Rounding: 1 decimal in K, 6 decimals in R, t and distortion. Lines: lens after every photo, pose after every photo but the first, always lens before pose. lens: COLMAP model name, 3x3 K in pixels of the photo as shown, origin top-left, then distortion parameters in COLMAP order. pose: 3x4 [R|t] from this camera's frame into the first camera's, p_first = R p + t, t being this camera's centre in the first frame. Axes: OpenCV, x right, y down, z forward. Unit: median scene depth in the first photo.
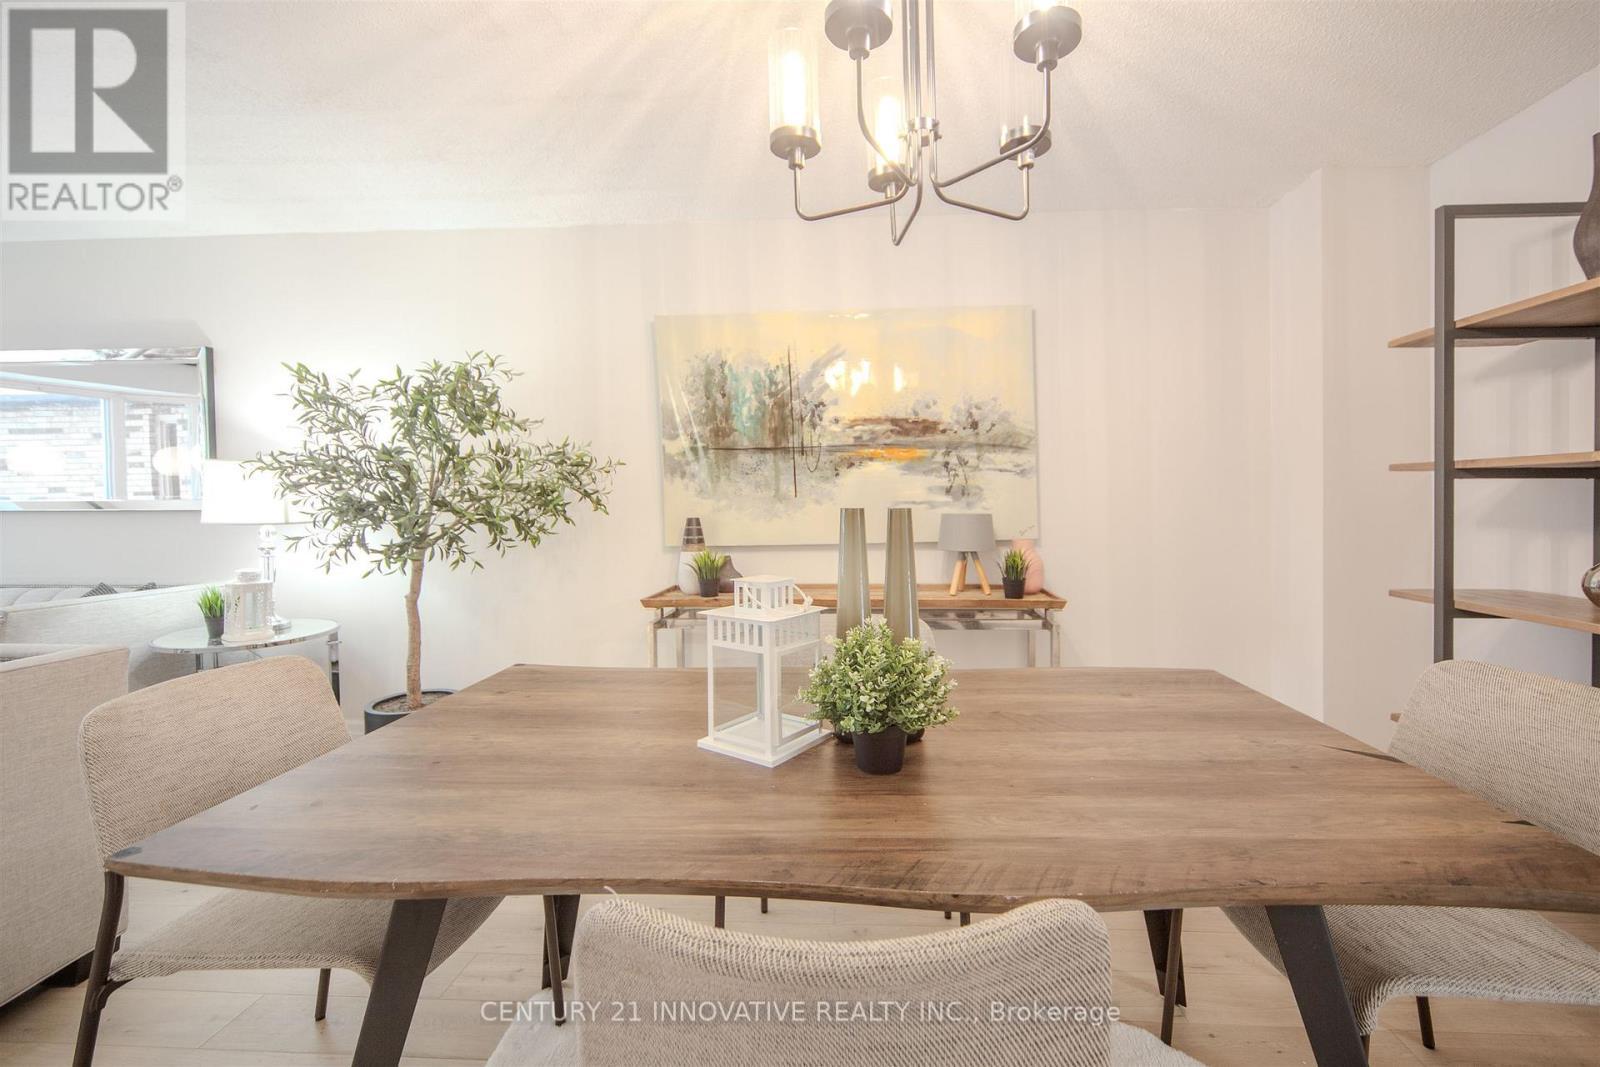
lens RADIAL K [[721.1, 0, 828.2], [0, 721.1, 492.7], [0, 0, 1]] dist [-0.002768, -0.000098]
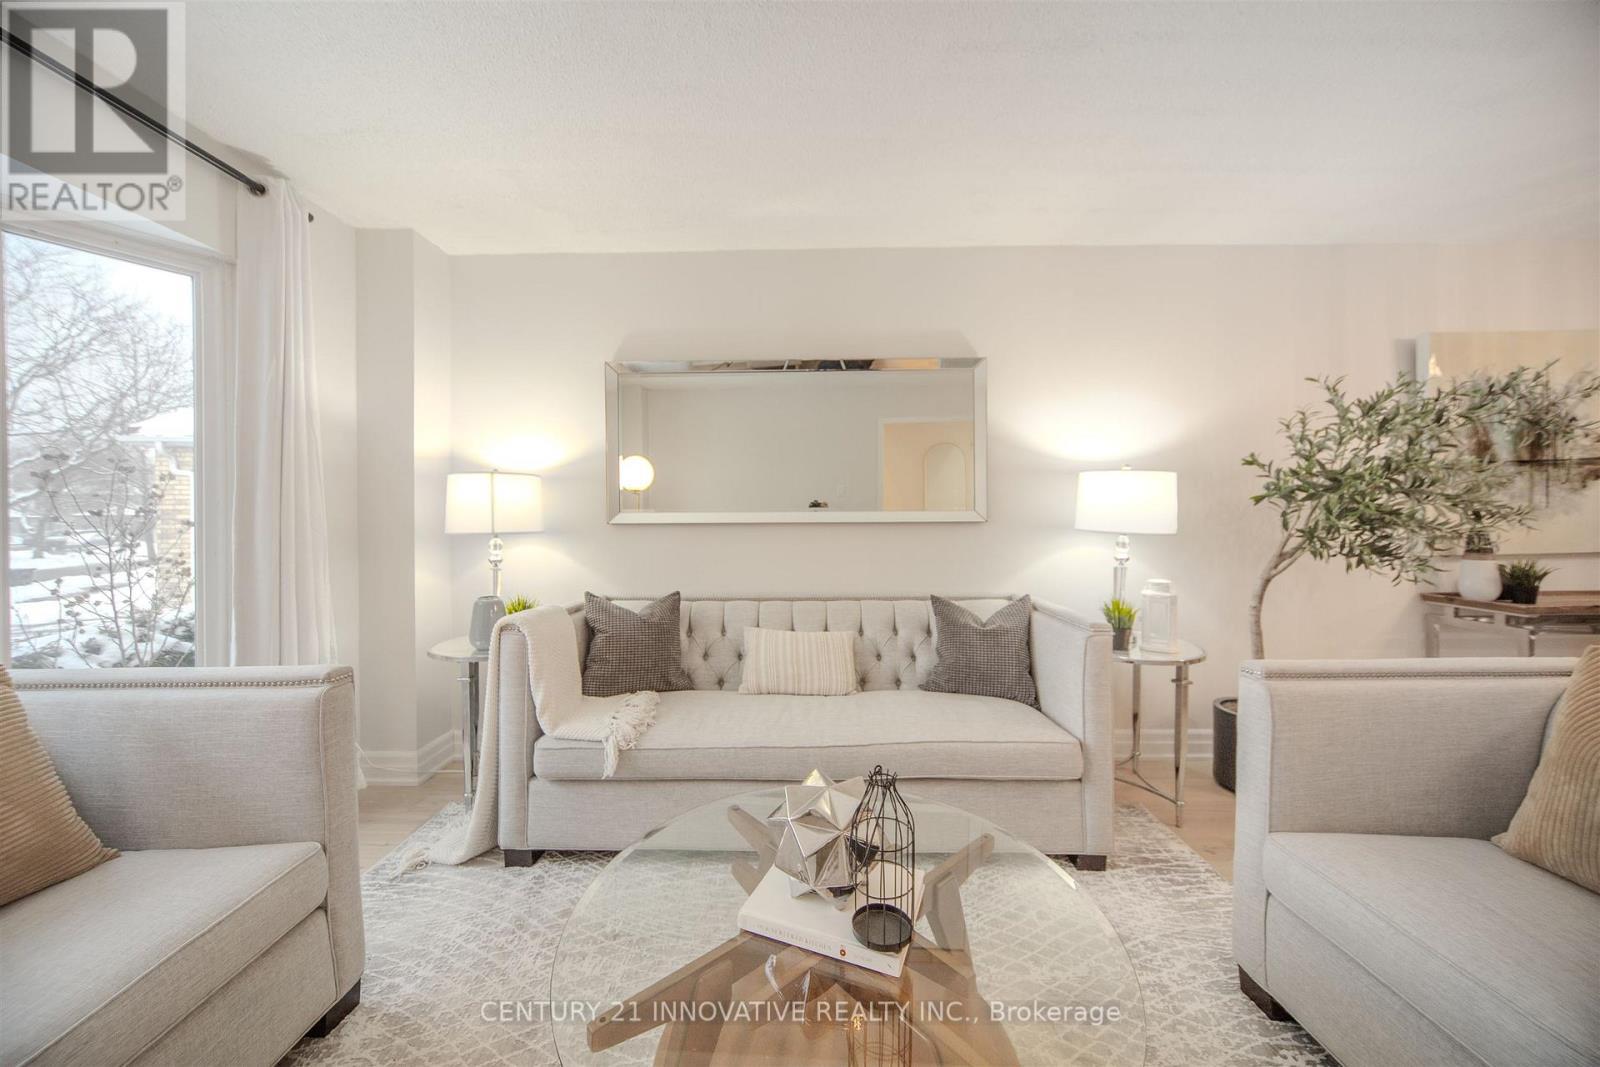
lens RADIAL K [[721.1, 0, 828.2], [0, 721.1, 492.7], [0, 0, 1]] dist [-0.002768, -0.000098]
pose [[0.997519, -0.002546, 0.070354, -1.162912], [0.003164, 0.999957, -0.008679, -0.010138], [-0.070329, 0.008880, 0.997484, 0.033322]]
